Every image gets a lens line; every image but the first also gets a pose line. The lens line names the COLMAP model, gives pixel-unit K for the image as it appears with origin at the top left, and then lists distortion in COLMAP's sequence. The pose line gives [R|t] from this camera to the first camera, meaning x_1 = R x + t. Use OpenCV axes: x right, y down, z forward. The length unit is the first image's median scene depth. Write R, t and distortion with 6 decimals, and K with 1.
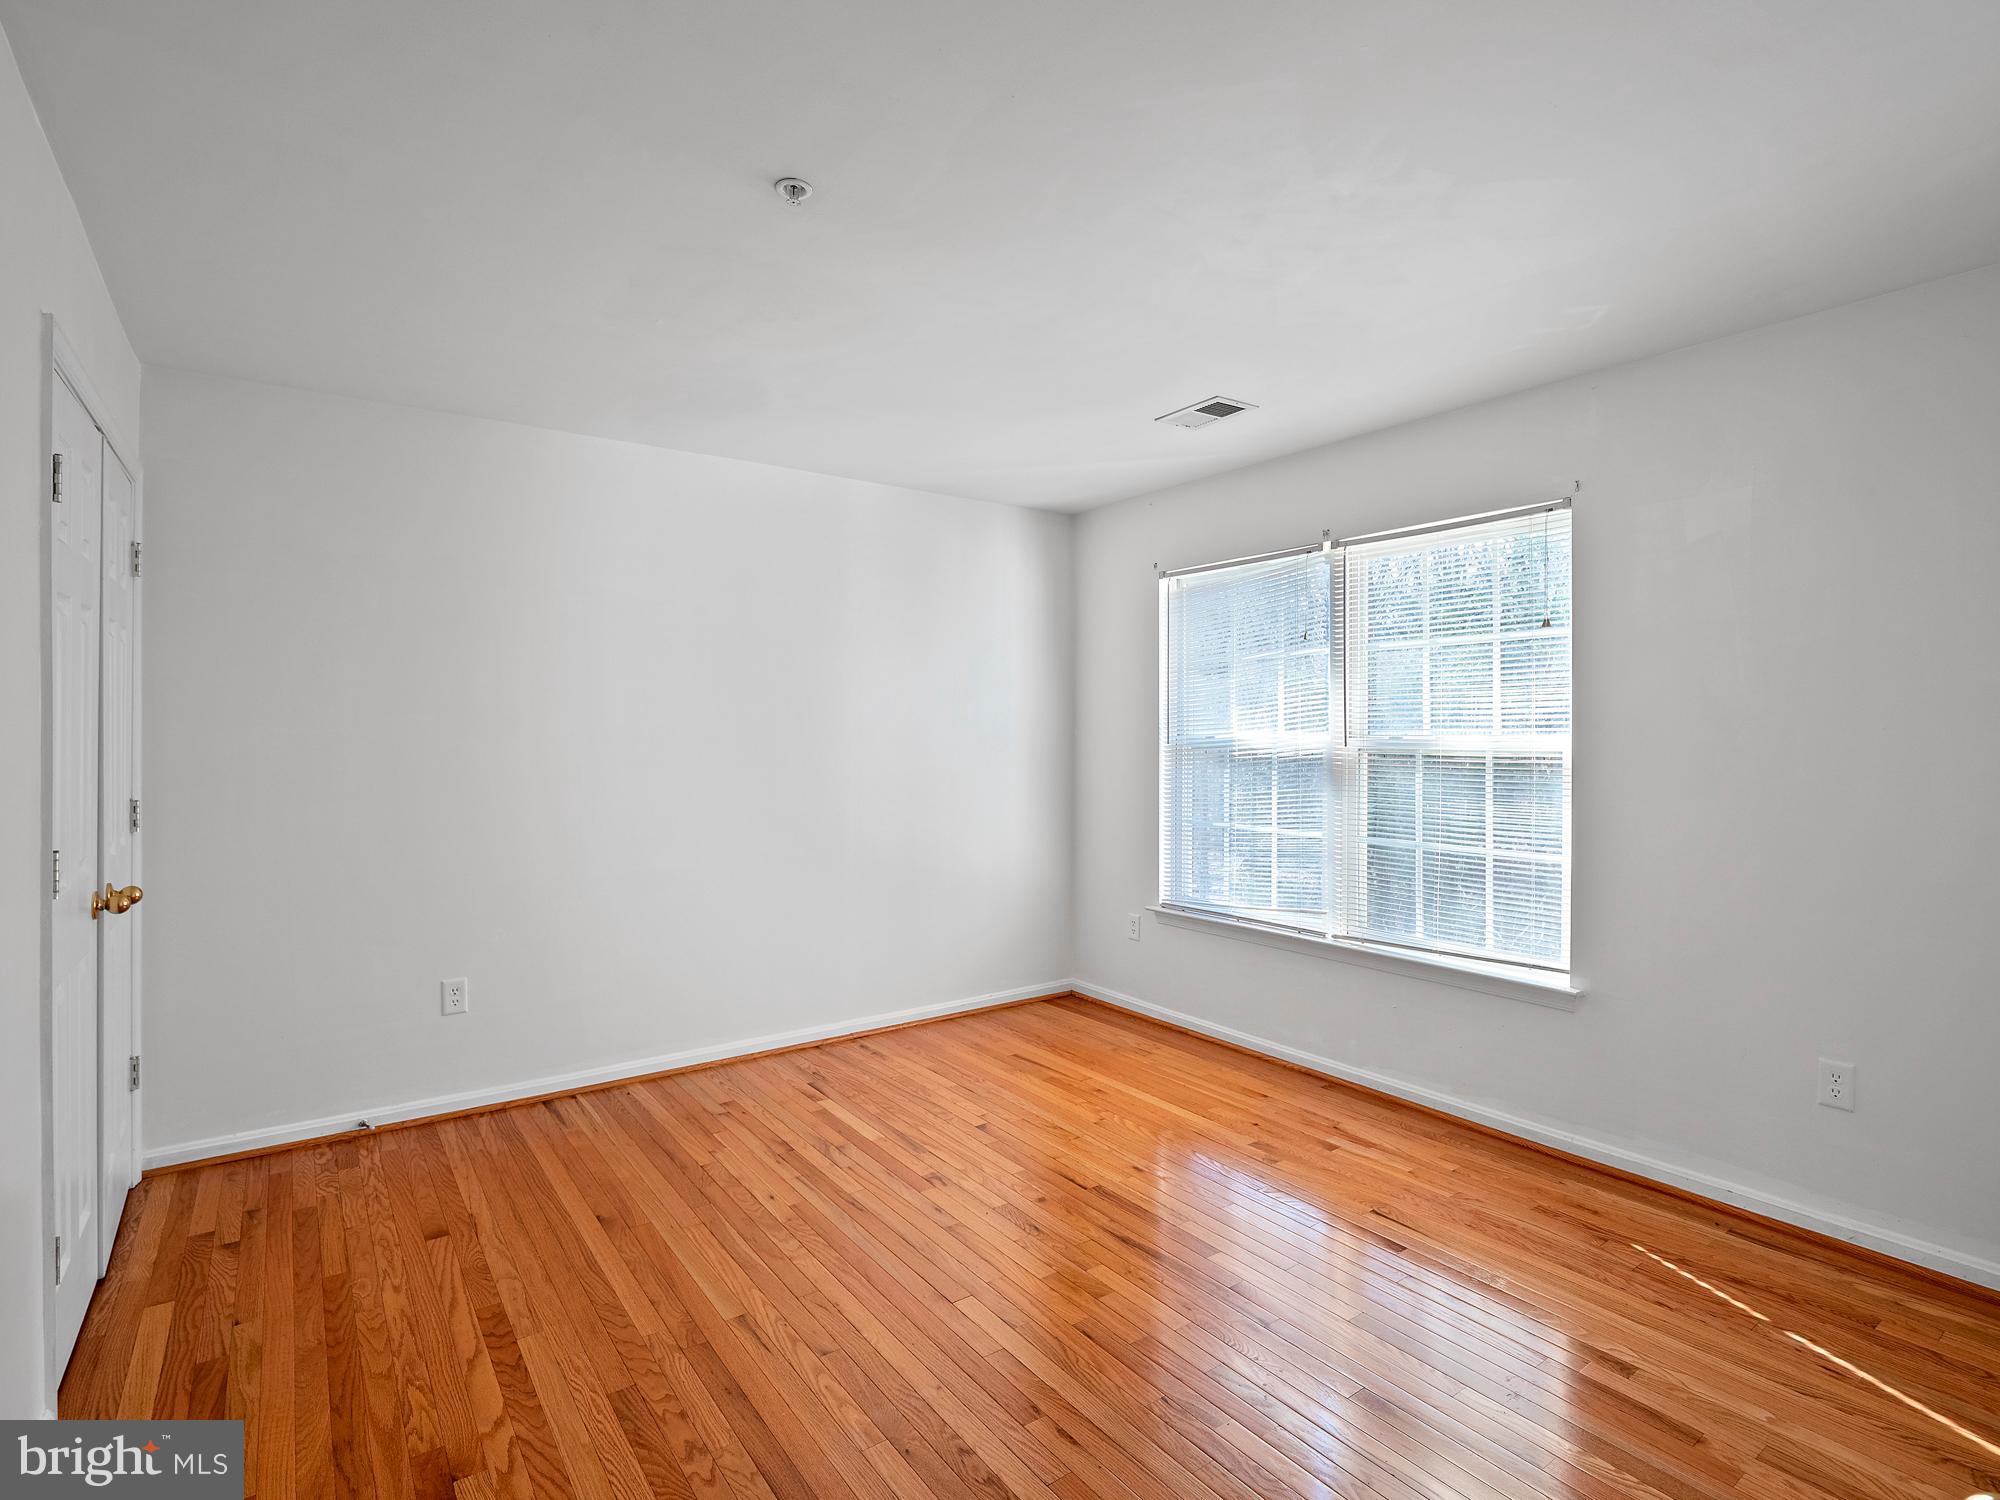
lens RADIAL K [[1011.4, 0, 988.2], [0, 1011.4, 750.0], [0, 0, 1]] dist [-0.017828, 0.006902]
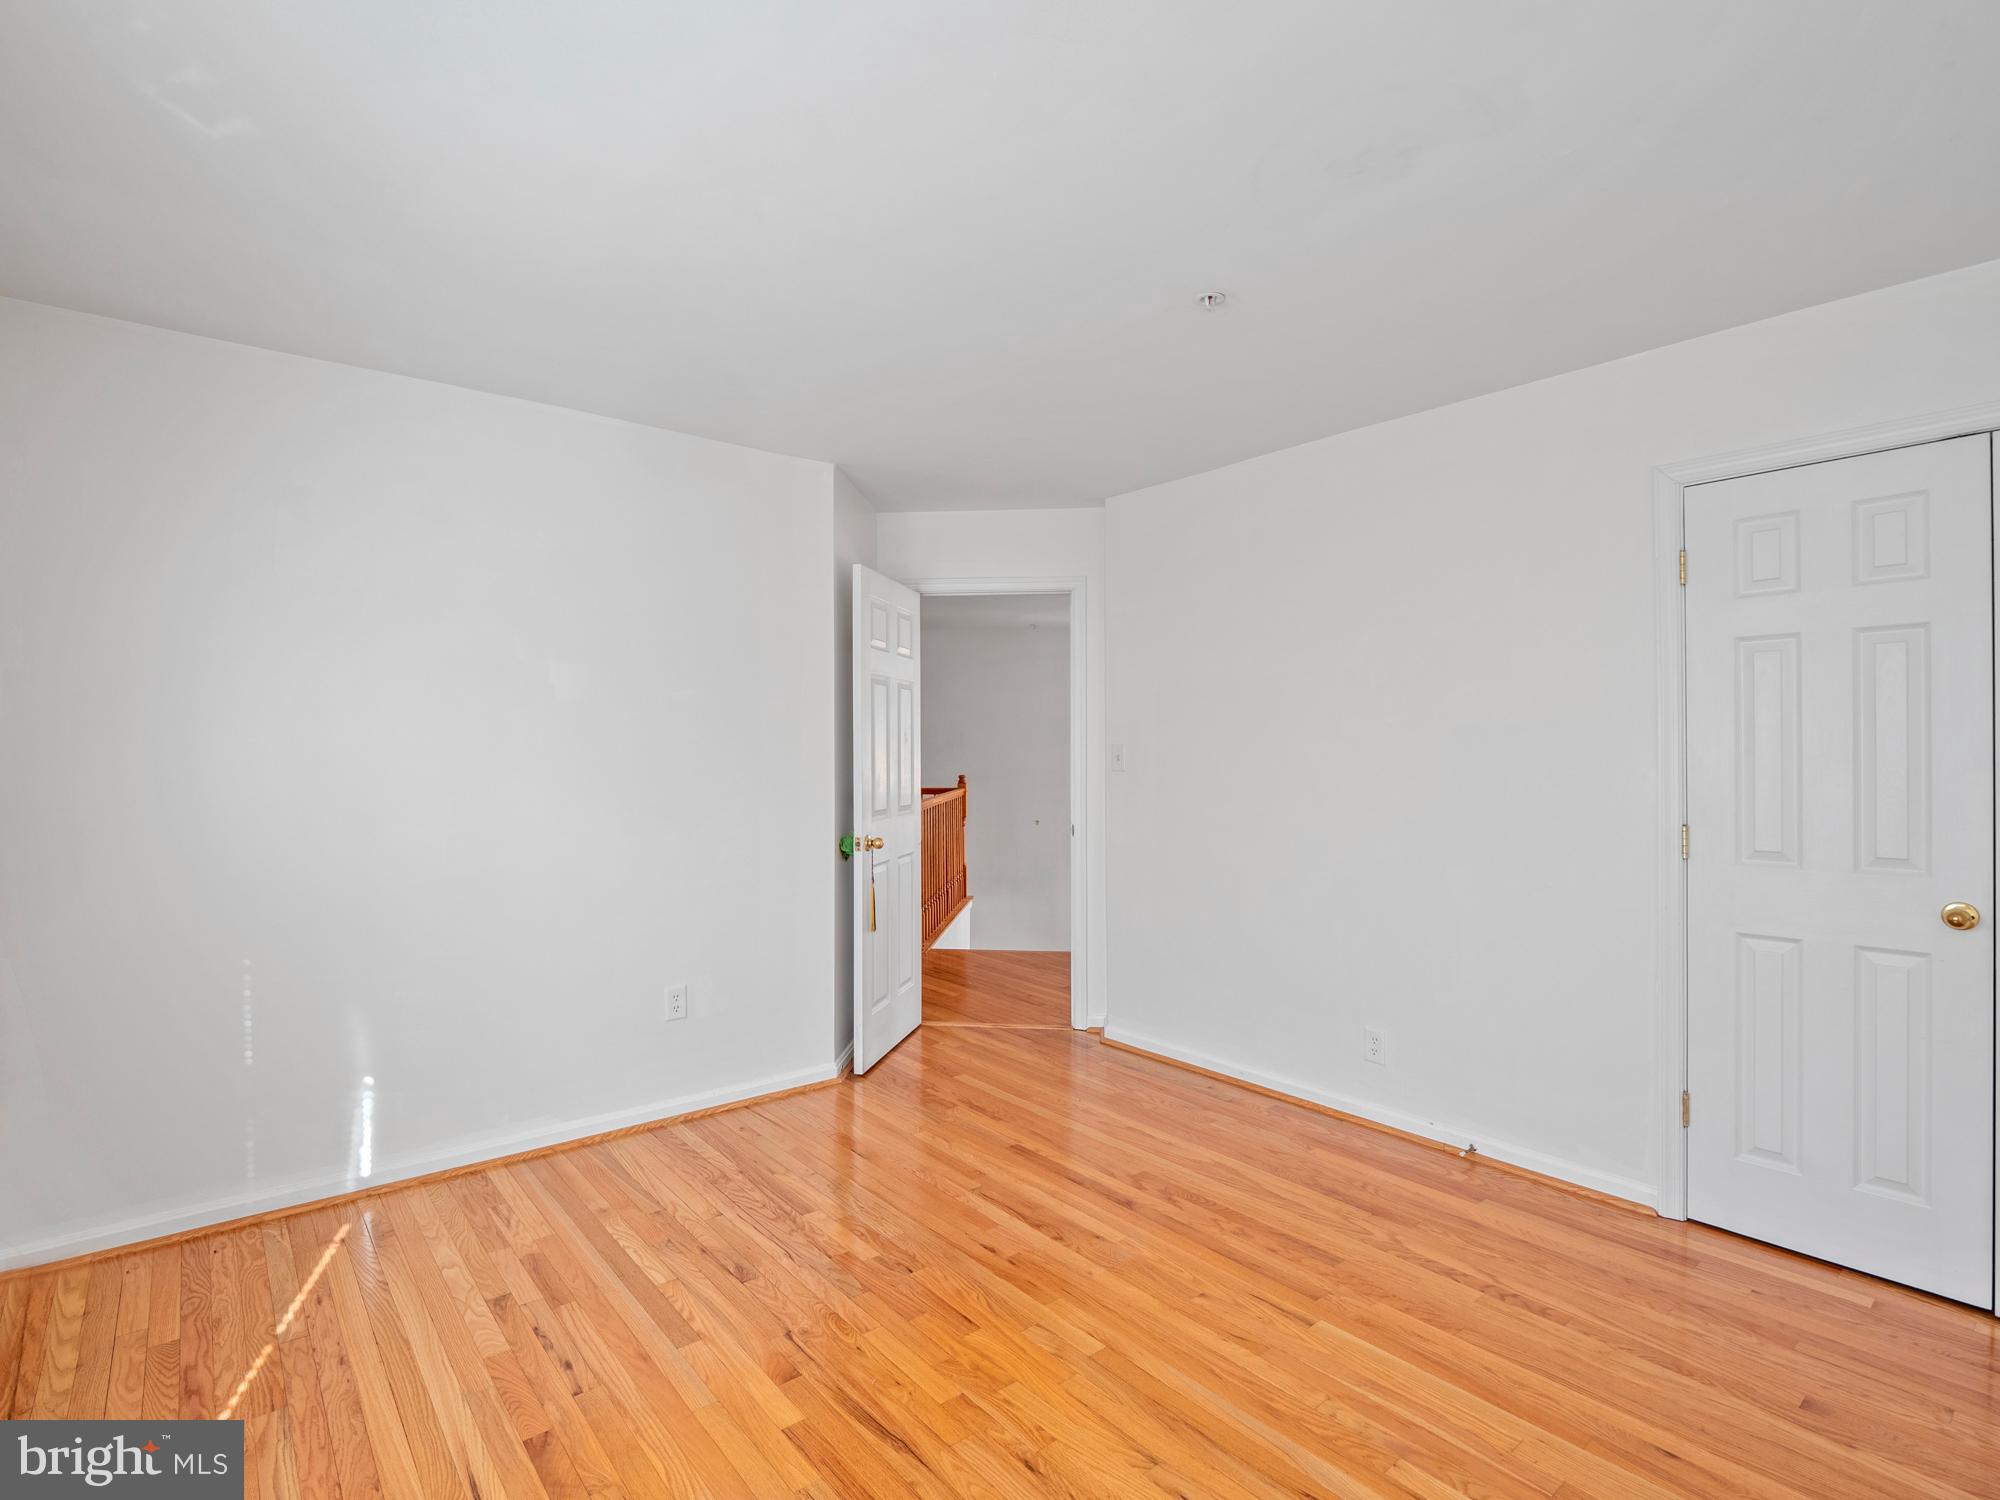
lens RADIAL K [[1011.4, 0, 988.2], [0, 1011.4, 750.0], [0, 0, 1]] dist [-0.017828, 0.006902]
pose [[-0.998023, 0.000013, -0.062842, 0.151677], [-0.000759, 0.999925, 0.012259, -0.024570], [0.062837, 0.012282, -0.997948, 2.171475]]
